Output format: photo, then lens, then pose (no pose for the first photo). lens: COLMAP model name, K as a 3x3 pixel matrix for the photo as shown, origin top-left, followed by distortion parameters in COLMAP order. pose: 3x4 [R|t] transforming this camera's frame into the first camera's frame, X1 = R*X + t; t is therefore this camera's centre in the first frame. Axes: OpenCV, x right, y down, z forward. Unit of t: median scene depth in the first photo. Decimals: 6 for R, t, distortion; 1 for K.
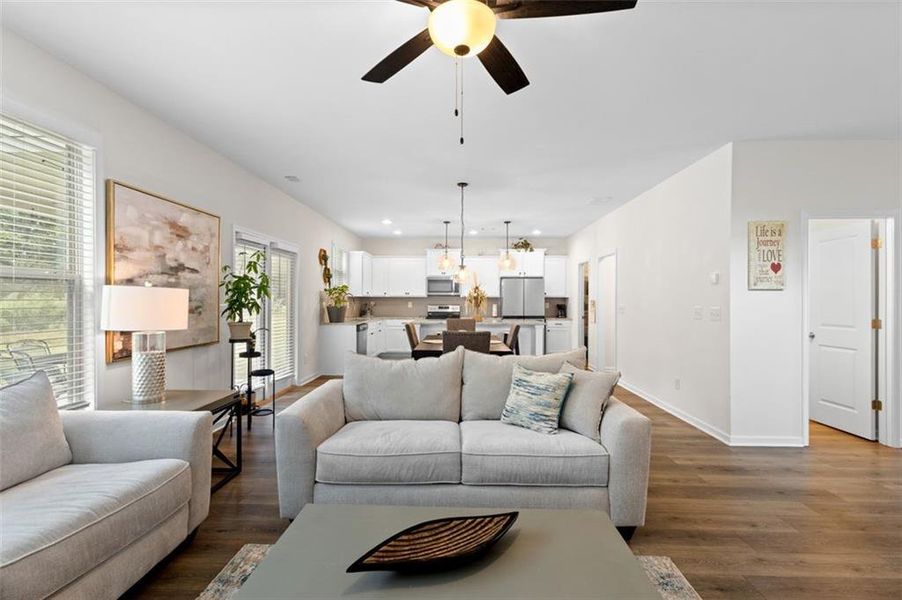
lens RADIAL K [[415.0, 0, 451.2], [0, 415.0, 300.4], [0, 0, 1]] dist [0.011000, -0.001023]
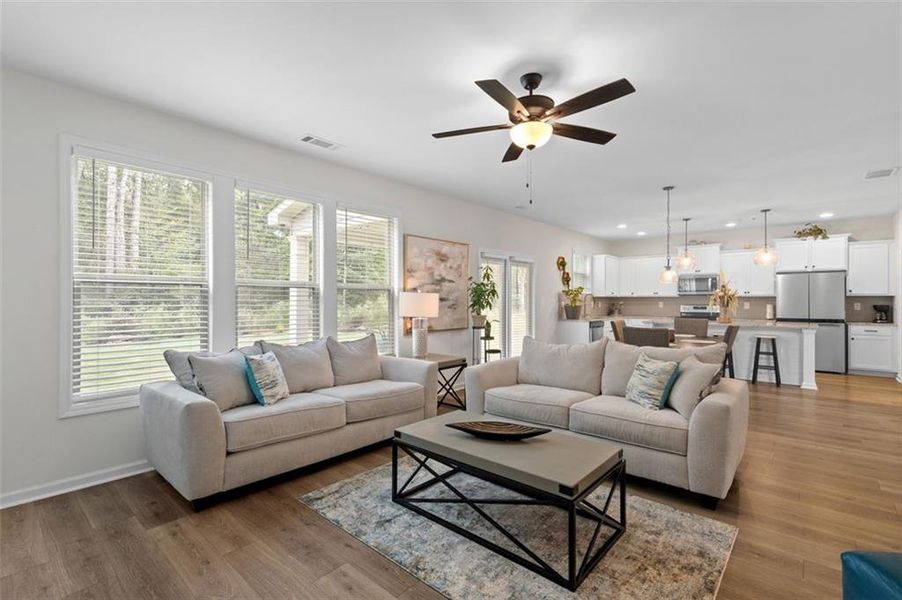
lens RADIAL K [[415.0, 0, 448.9], [0, 415.0, 297.3], [0, 0, 1]] dist [0.011000, -0.001023]
pose [[0.772555, -0.005879, -0.634921, 0.348968], [0.001017, 0.999967, -0.008021, 0.001873], [0.634947, 0.005551, 0.772535, -0.200187]]
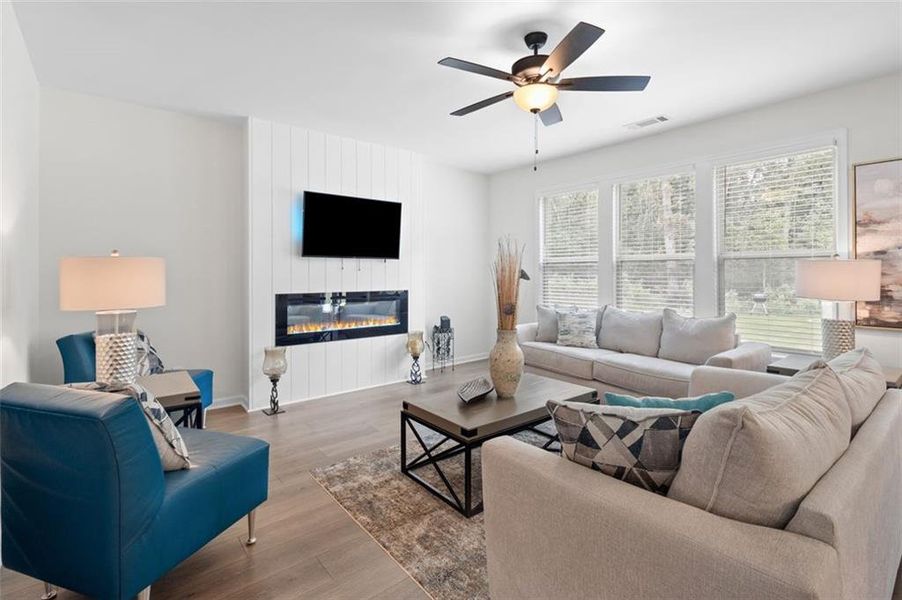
lens RADIAL K [[415.0, 0, 464.4], [0, 415.0, 272.1], [0, 0, 1]] dist [0.011000, -0.001023]
pose [[-0.753572, -0.001626, -0.657363, 0.516932], [0.000116, 0.999997, -0.002607, 0.002486], [0.657365, -0.002041, -0.753569, 0.848879]]
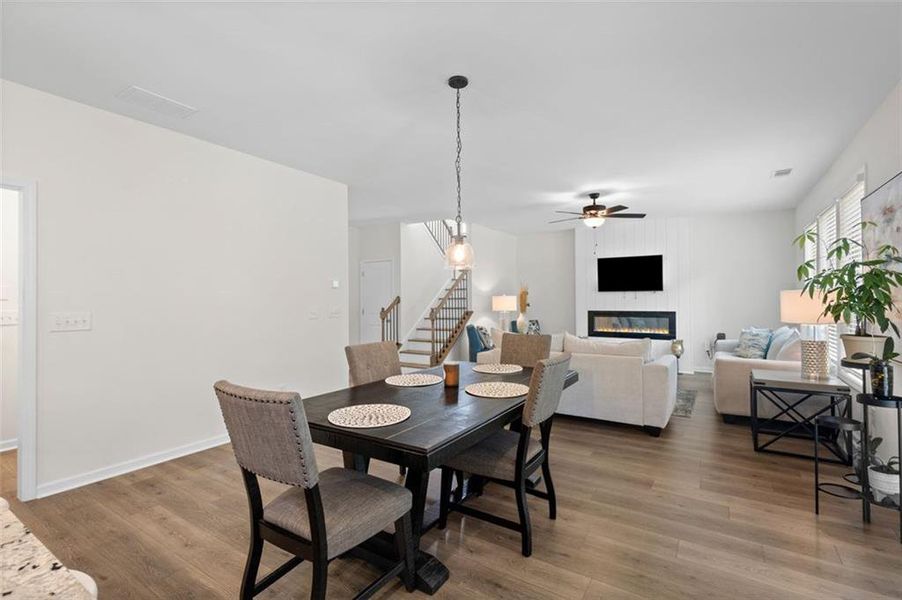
lens RADIAL K [[415.0, 0, 452.1], [0, 415.0, 297.9], [0, 0, 1]] dist [0.011000, -0.001023]
pose [[-0.853035, 0.005901, 0.521821, -0.331368], [0.004251, 0.999981, -0.004359, -0.003431], [-0.521837, -0.001500, -0.853044, 1.943697]]
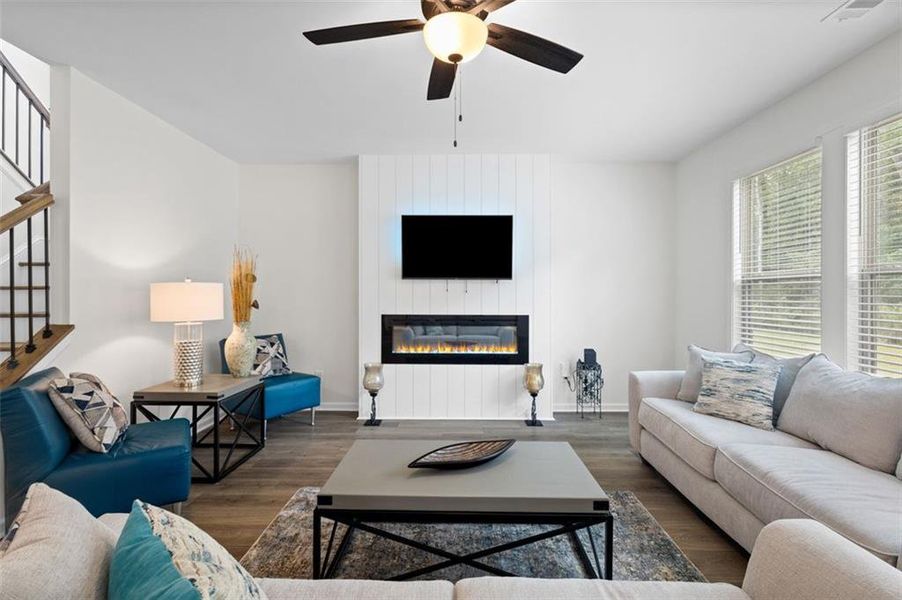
lens RADIAL K [[415.0, 0, 451.8], [0, 415.0, 294.1], [0, 0, 1]] dist [0.011000, -0.001023]
pose [[-0.999905, -0.003862, -0.013210, 0.015748], [-0.003865, 0.999993, 0.000187, -0.001004], [0.013209, 0.000238, -0.999913, 0.875841]]
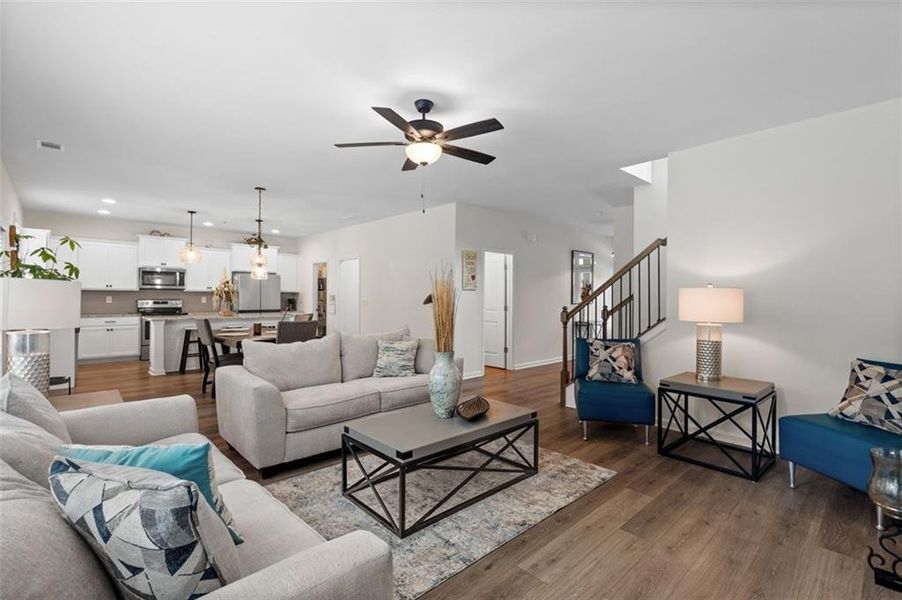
lens RADIAL K [[415.0, 0, 452.5], [0, 415.0, 296.1], [0, 0, 1]] dist [0.011000, -0.001023]
pose [[0.705764, 0.001986, 0.708444, -0.519612], [-0.004423, 0.999989, 0.001603, -0.001996], [-0.708433, -0.004265, 0.705765, -0.179602]]
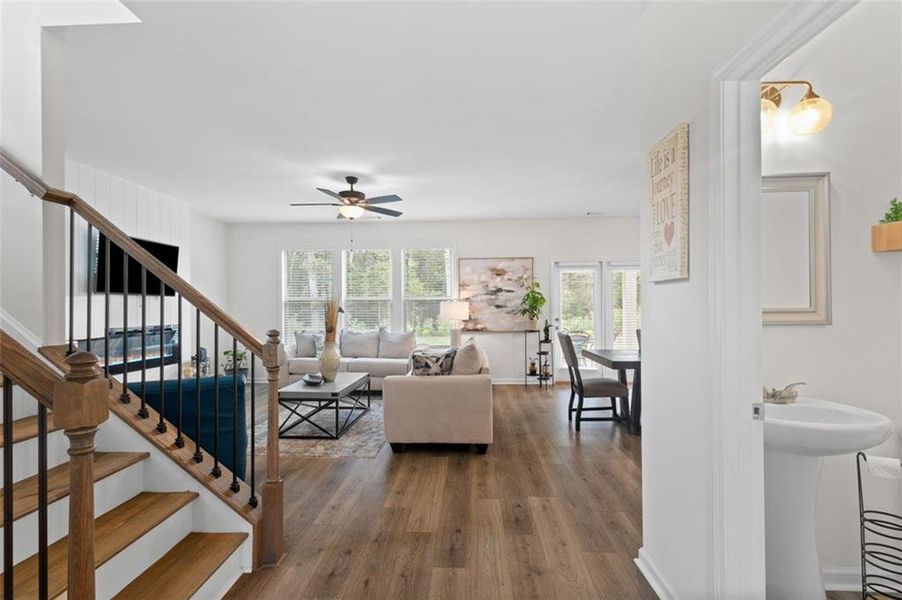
lens RADIAL K [[415.0, 0, 446.5], [0, 415.0, 305.0], [0, 0, 1]] dist [0.011000, -0.001023]
pose [[-0.031647, -0.007538, -0.999471, 1.195131], [0.005771, 0.999954, -0.007725, 0.004032], [0.999482, -0.006012, -0.031602, 0.734562]]
